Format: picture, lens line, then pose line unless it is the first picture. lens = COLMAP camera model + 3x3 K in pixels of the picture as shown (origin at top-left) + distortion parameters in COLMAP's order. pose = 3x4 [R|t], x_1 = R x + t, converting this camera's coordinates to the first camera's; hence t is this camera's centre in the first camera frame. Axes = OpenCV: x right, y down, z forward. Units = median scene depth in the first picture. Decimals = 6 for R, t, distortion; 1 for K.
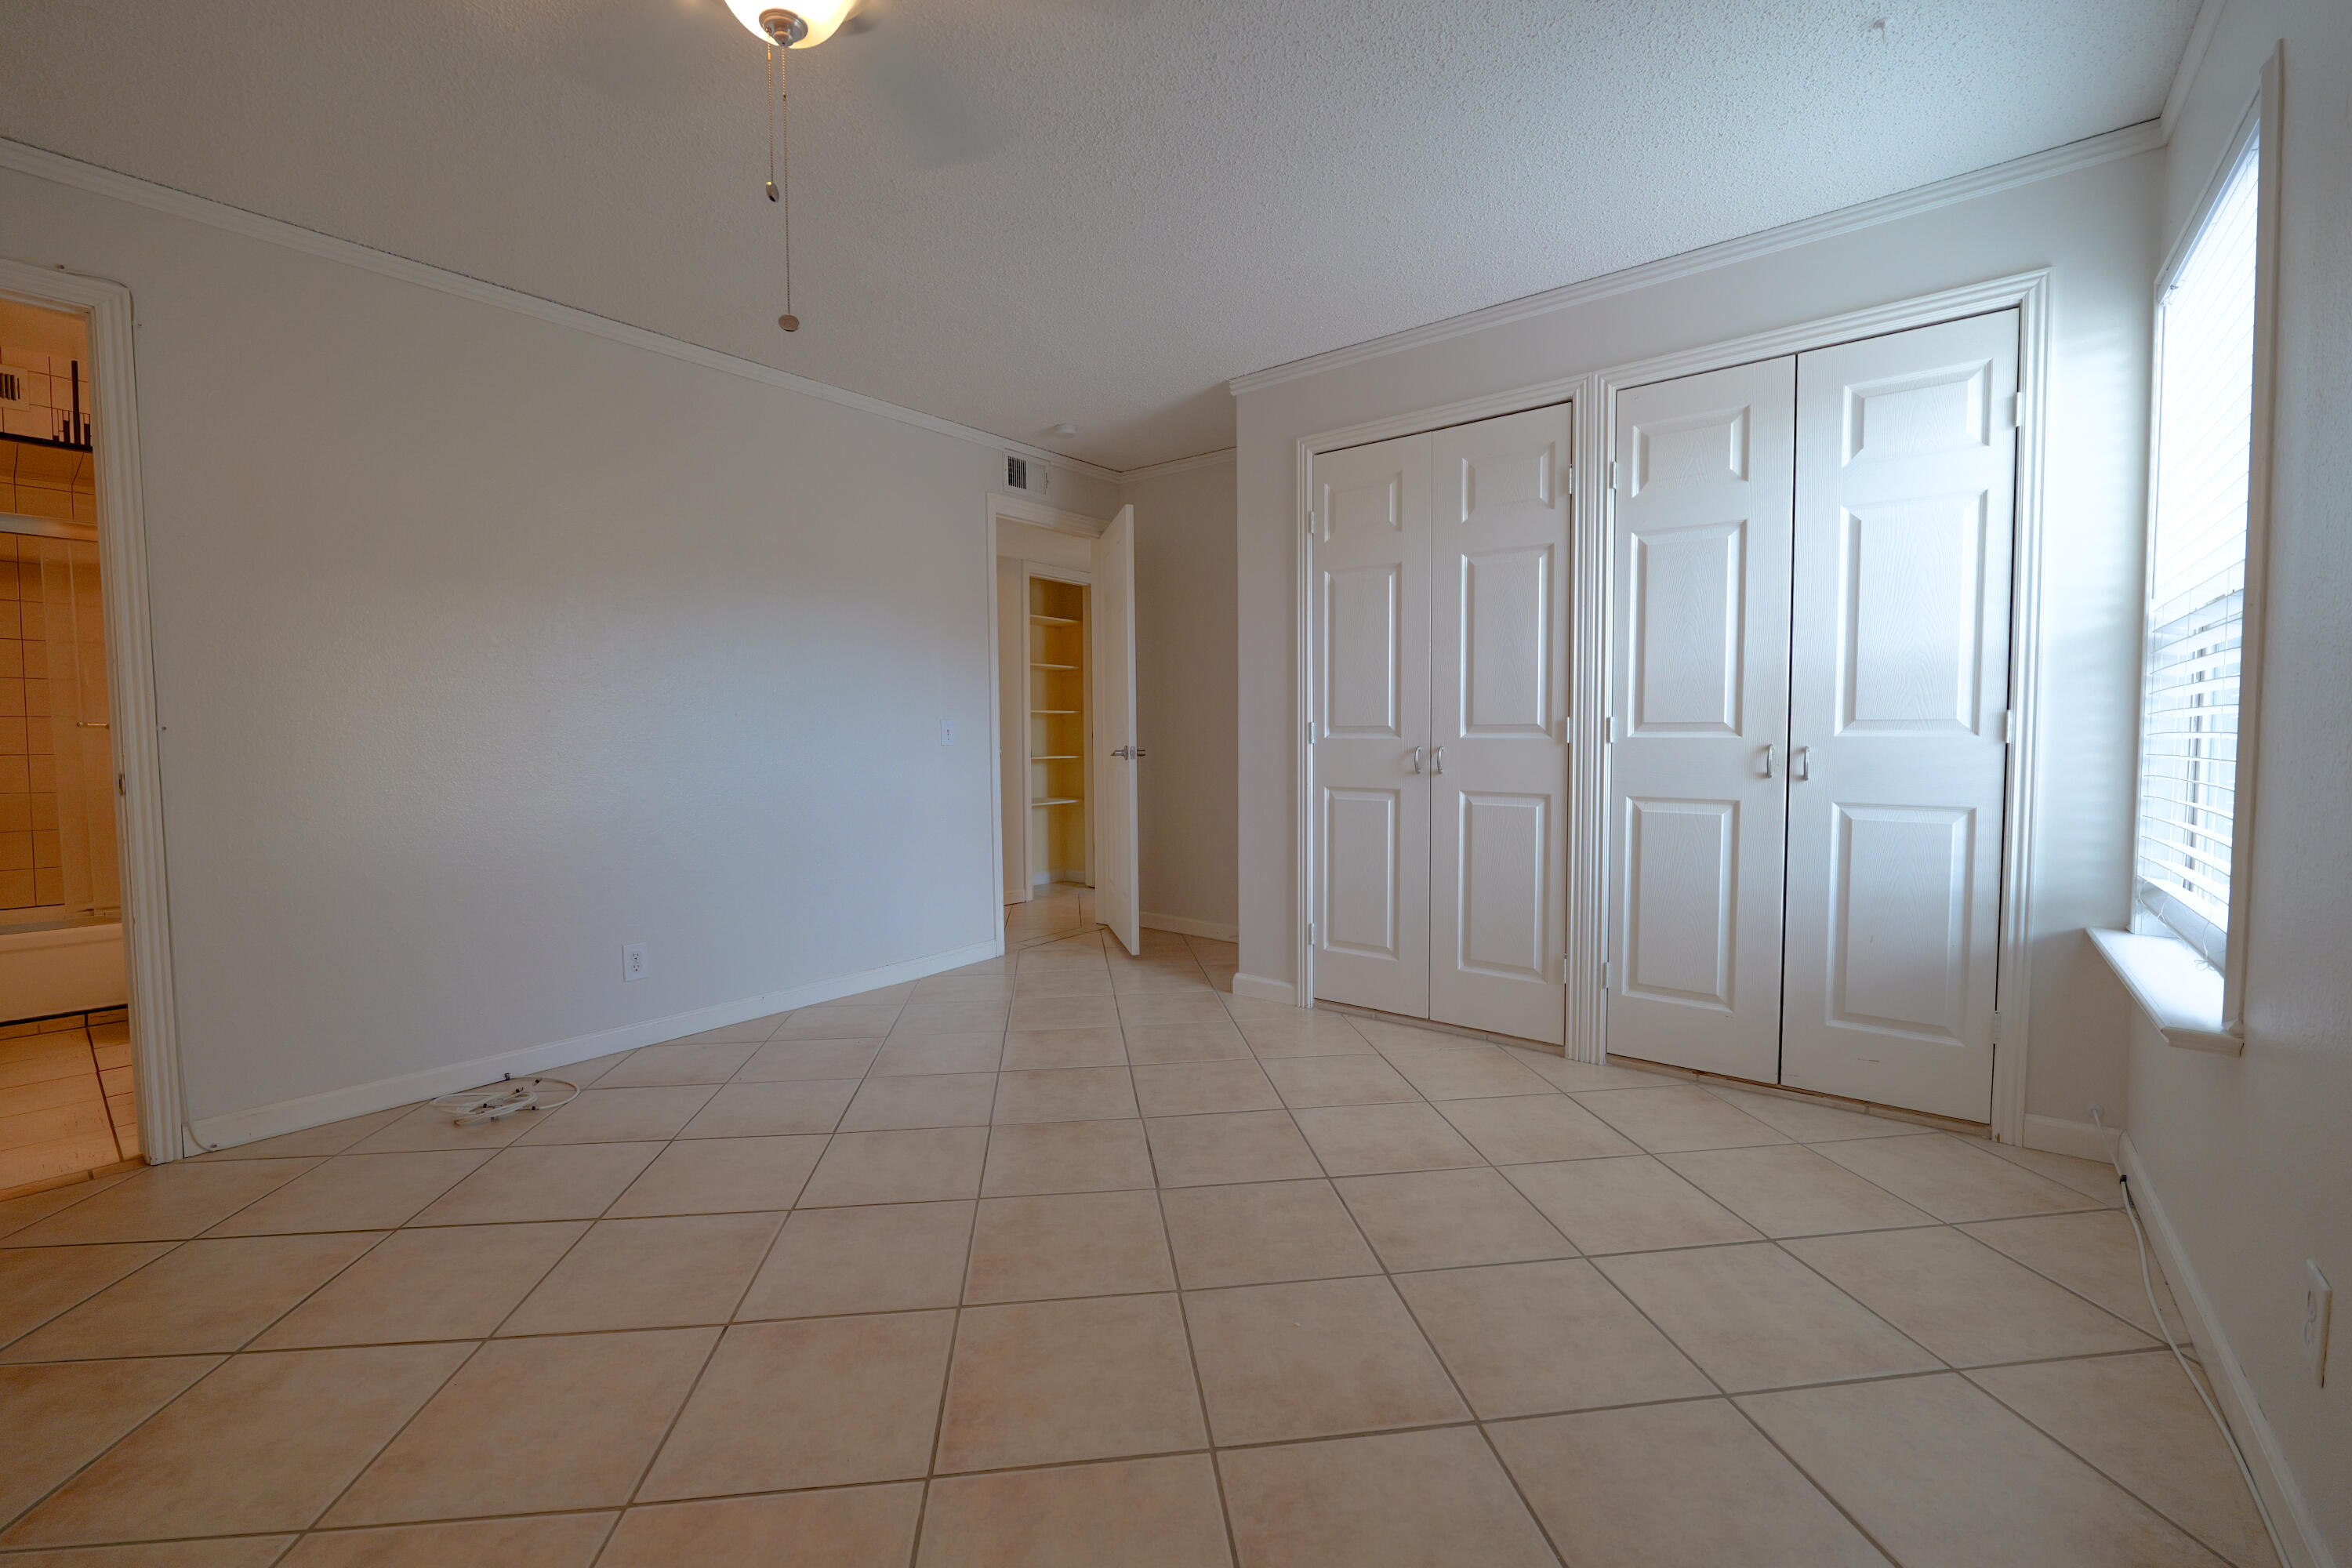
lens RADIAL K [[955.7, 0, 1176.0], [0, 955.7, 784.0], [0, 0, 1]] dist [-0.000330, -0.000036]
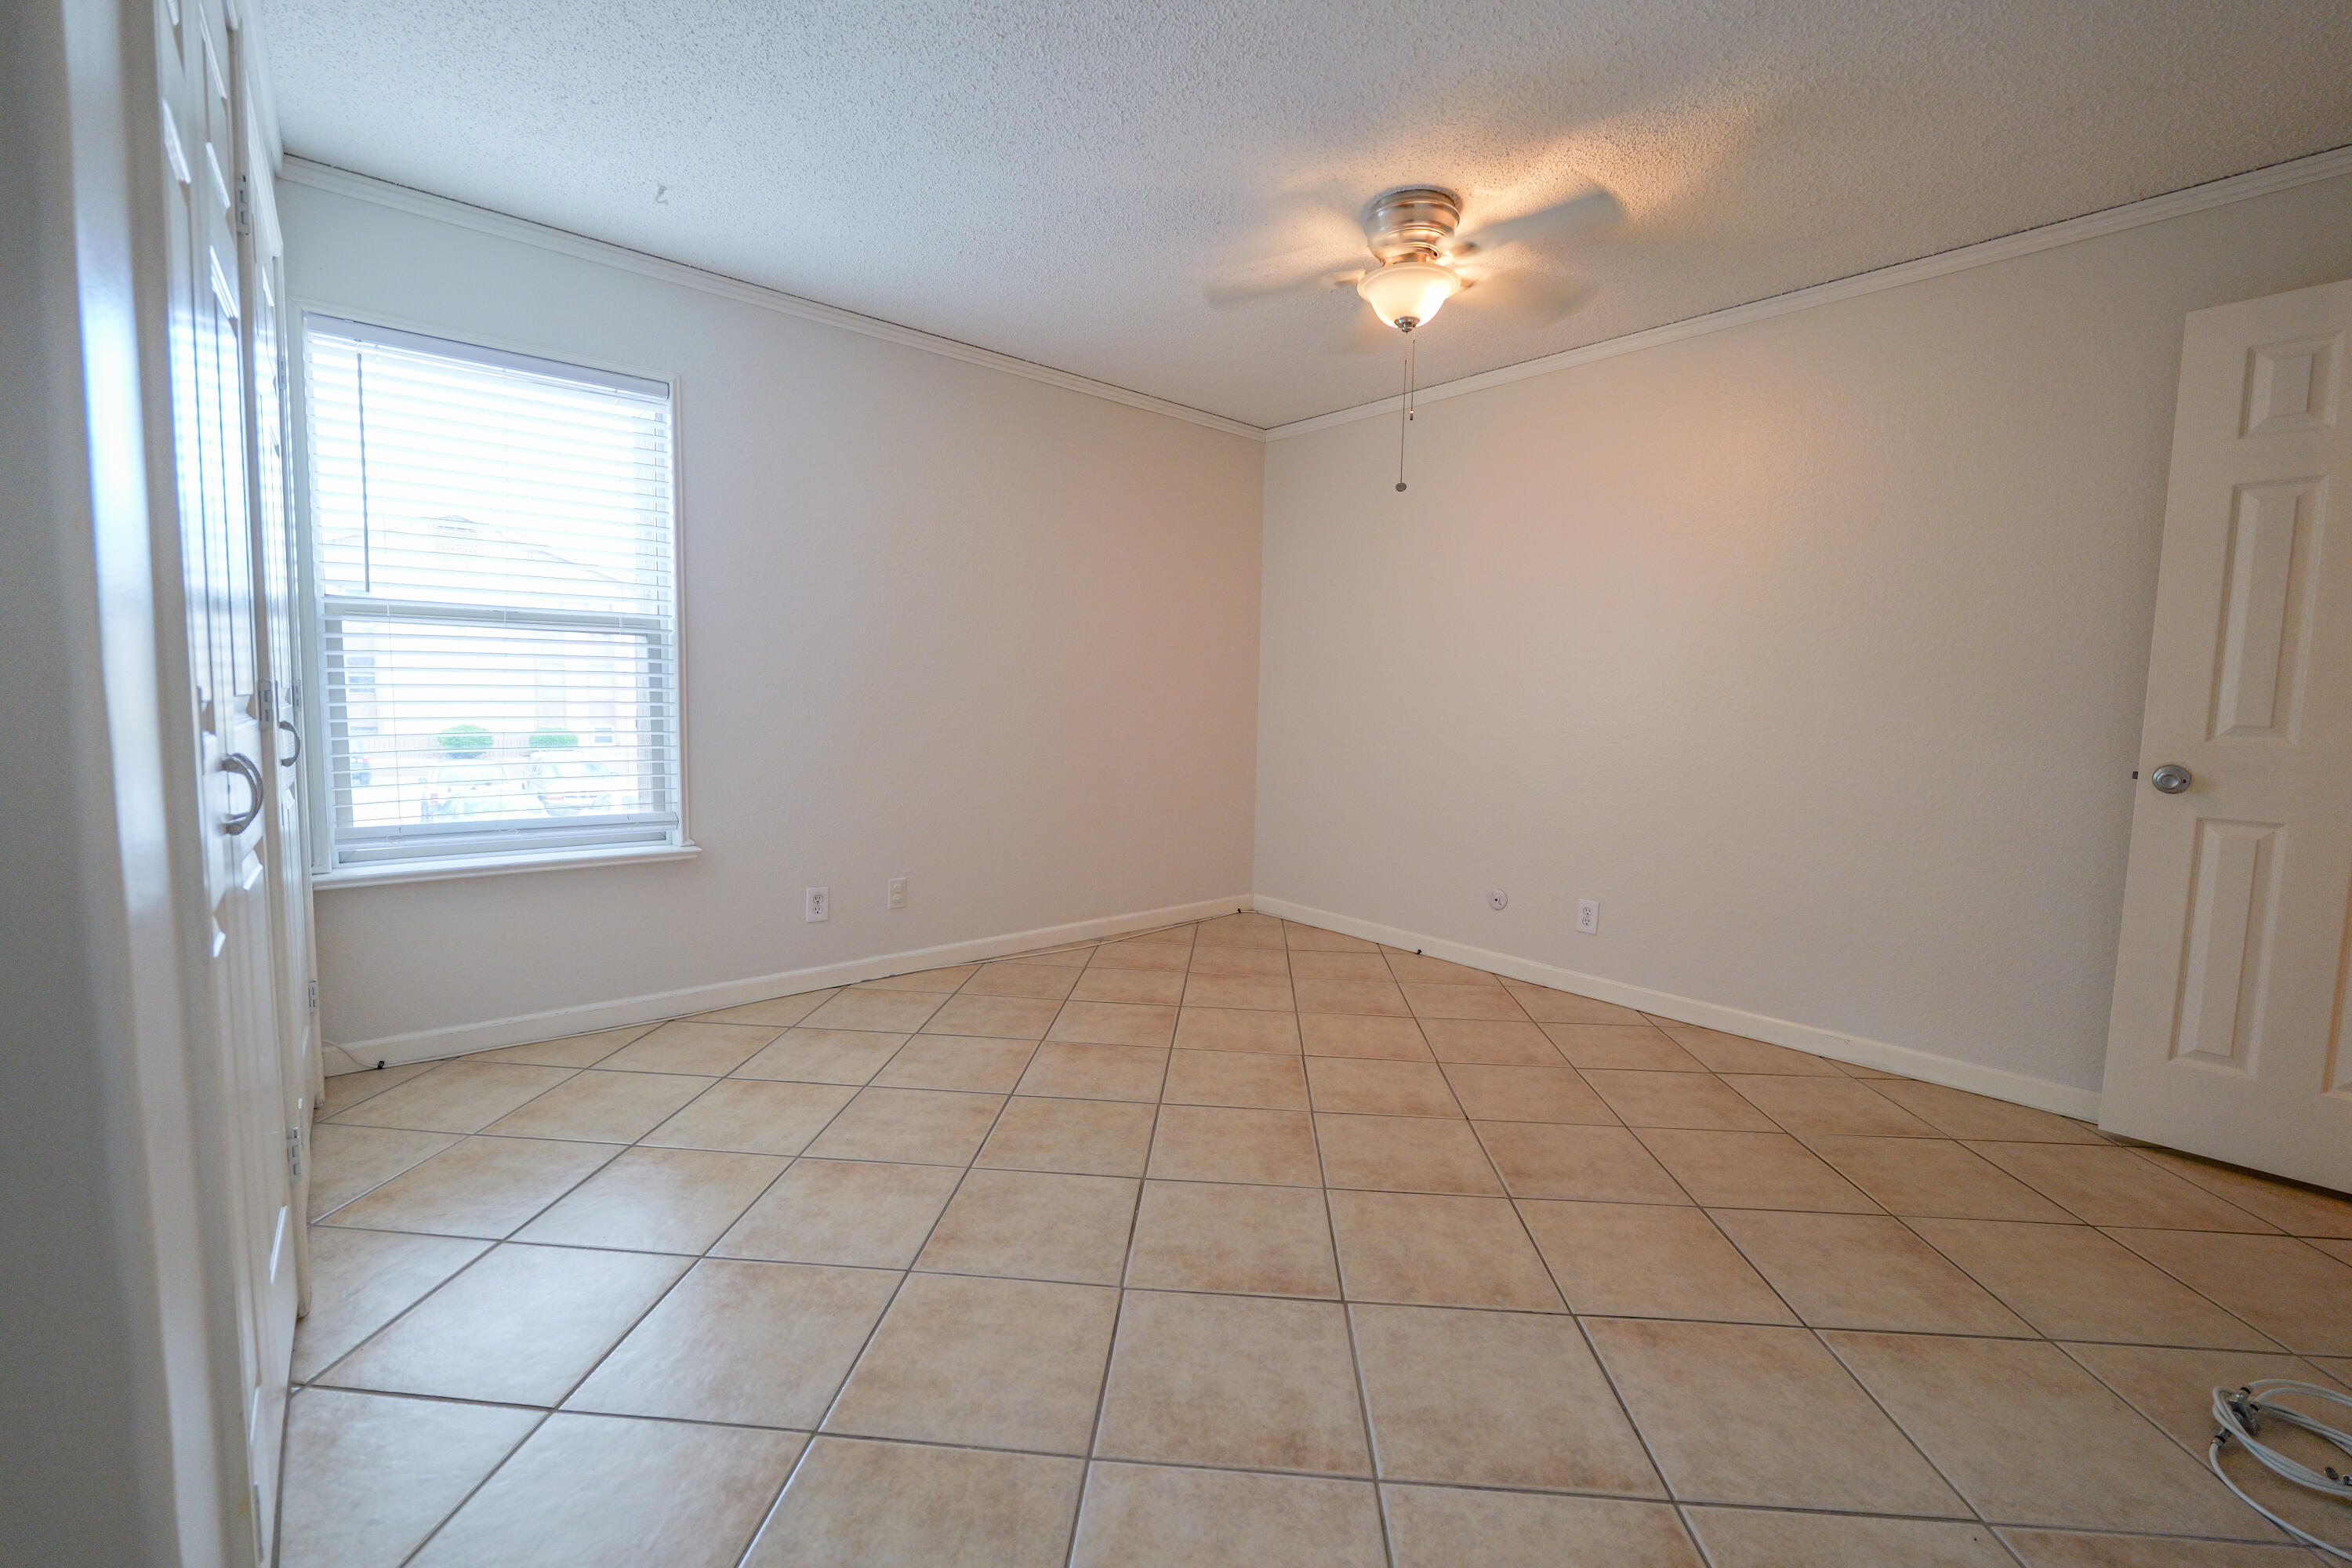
lens RADIAL K [[955.7, 0, 1176.0], [0, 955.7, 784.0], [0, 0, 1]] dist [-0.000330, -0.000036]
pose [[-0.981267, -0.032870, 0.189826, -0.238743], [-0.004486, 0.988969, 0.148055, -0.132001], [-0.192598, 0.144430, -0.970590, 2.004364]]
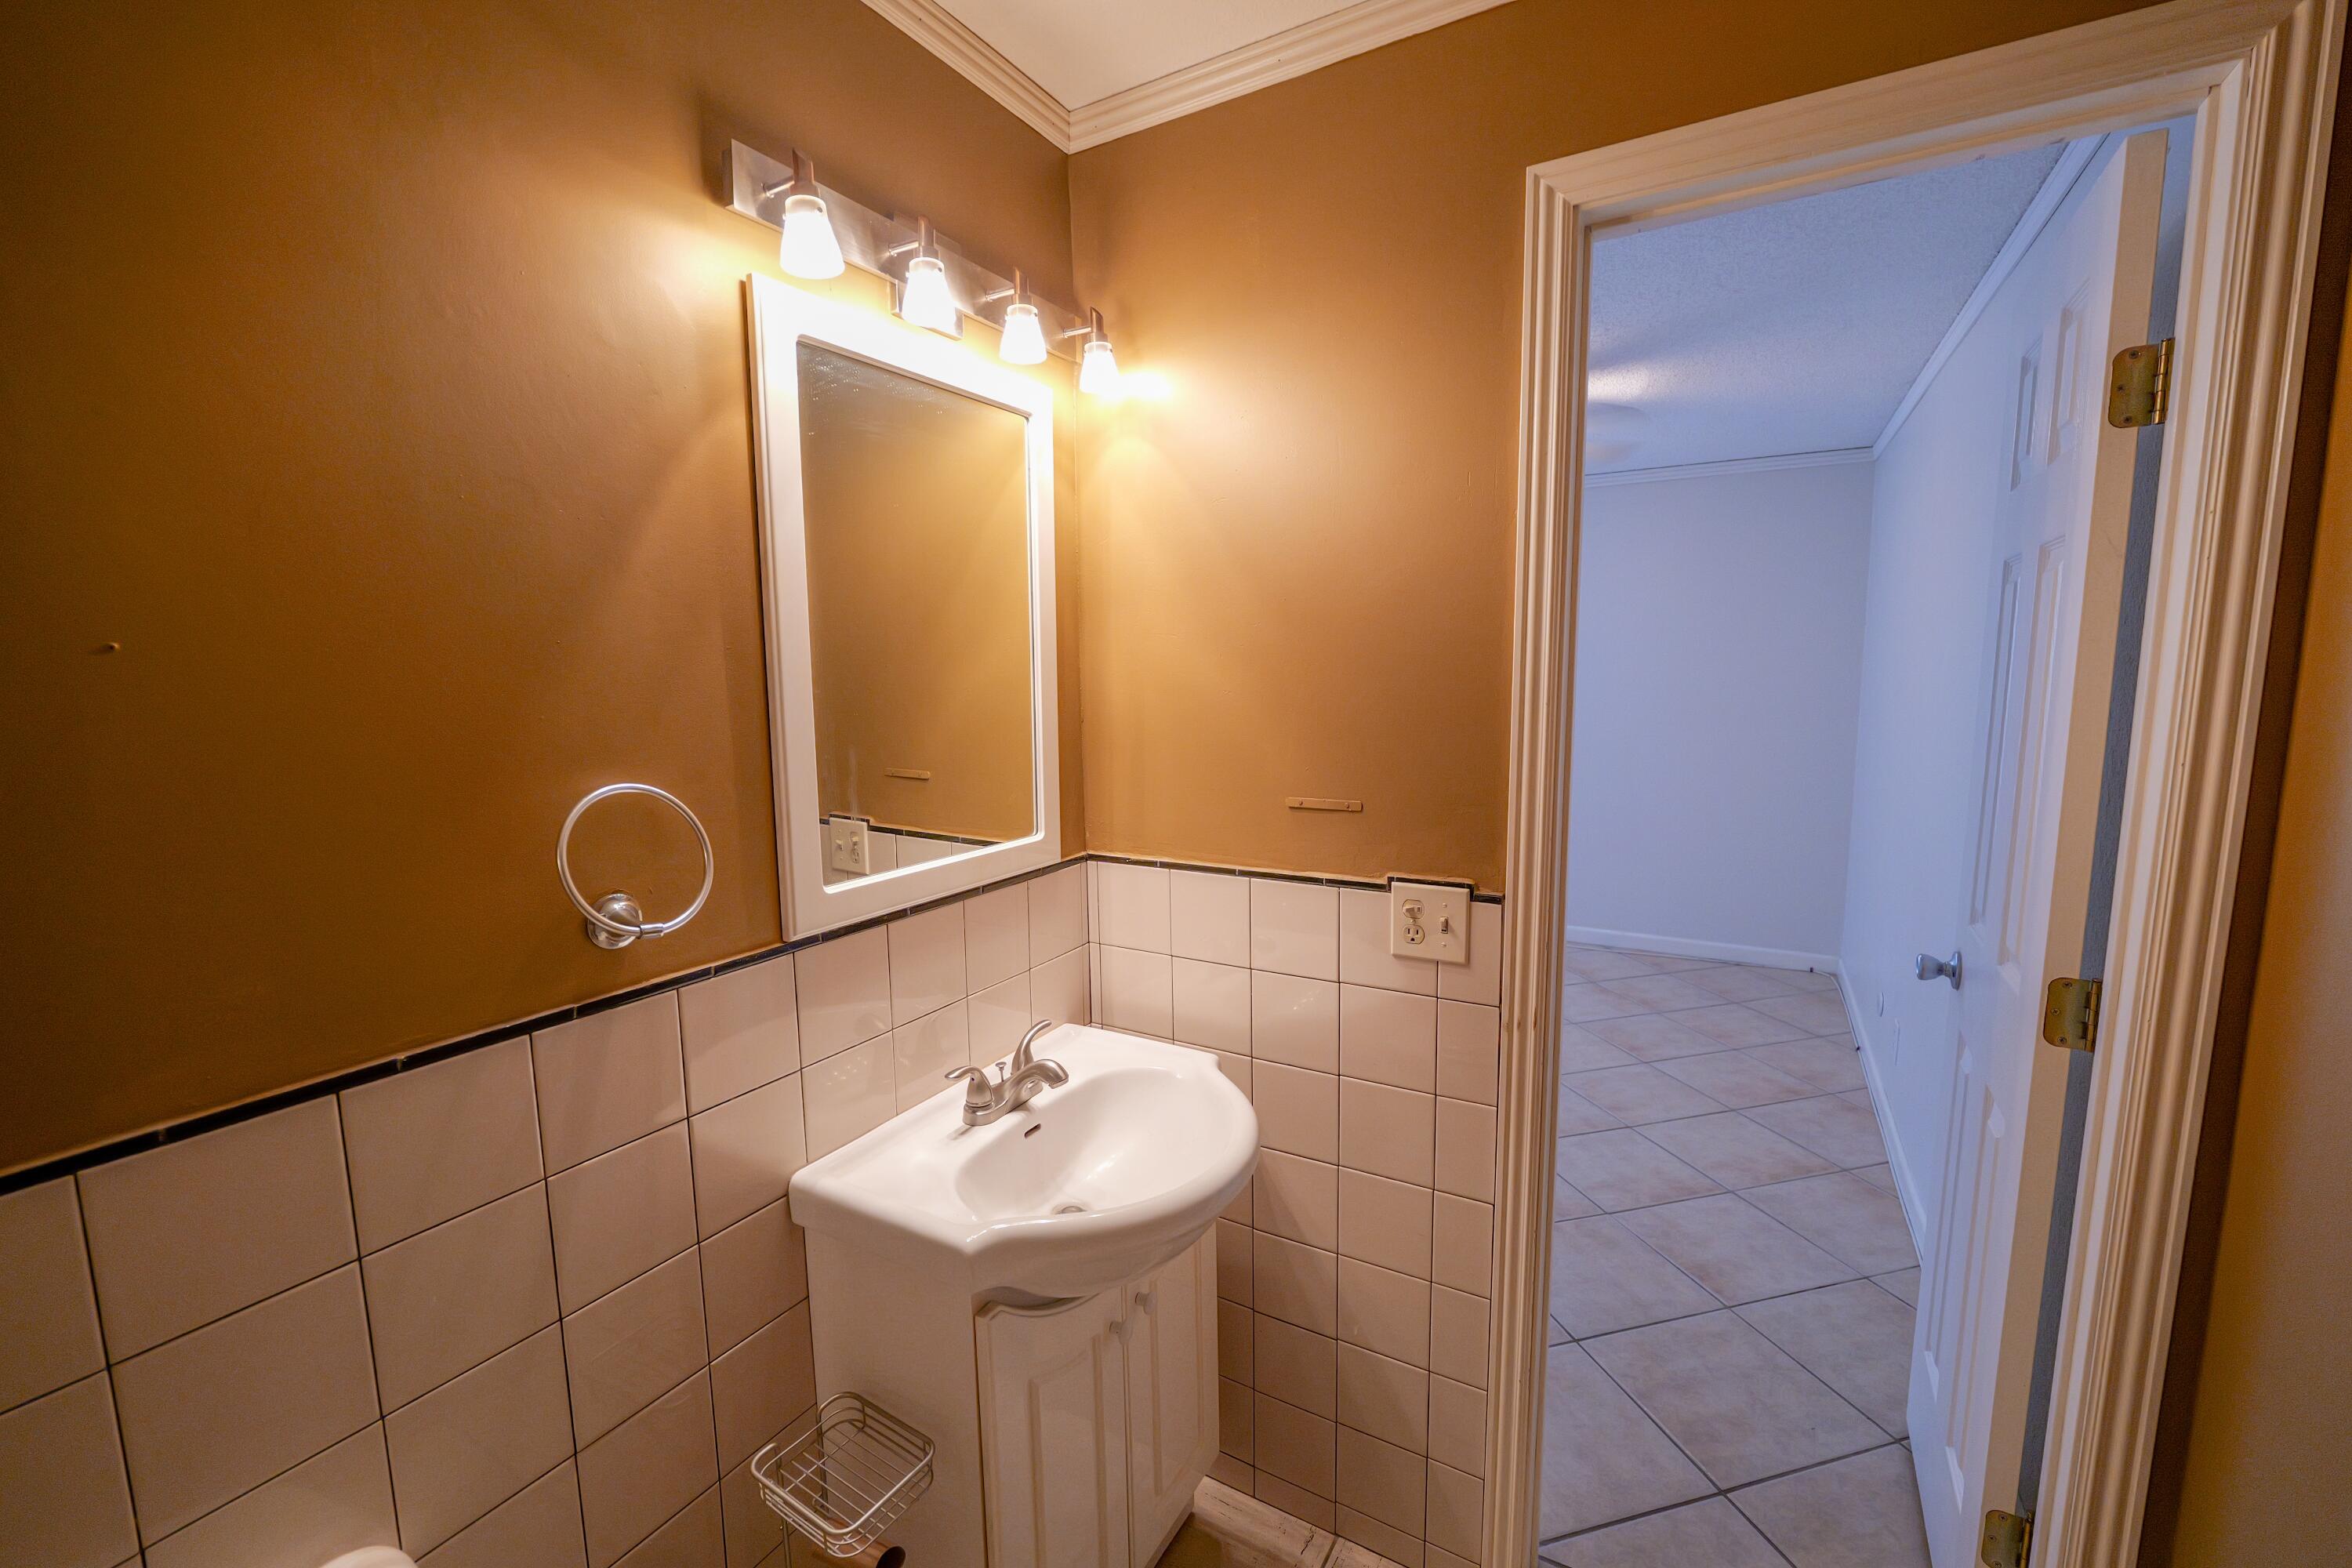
lens RADIAL K [[955.7, 0, 1176.0], [0, 955.7, 784.0], [0, 0, 1]] dist [-0.000330, -0.000036]
pose [[-0.141218, -0.111662, 0.983661, -1.789096], [0.061124, 0.990739, 0.121240, -0.243255], [-0.988090, 0.077246, -0.133085, 1.434996]]
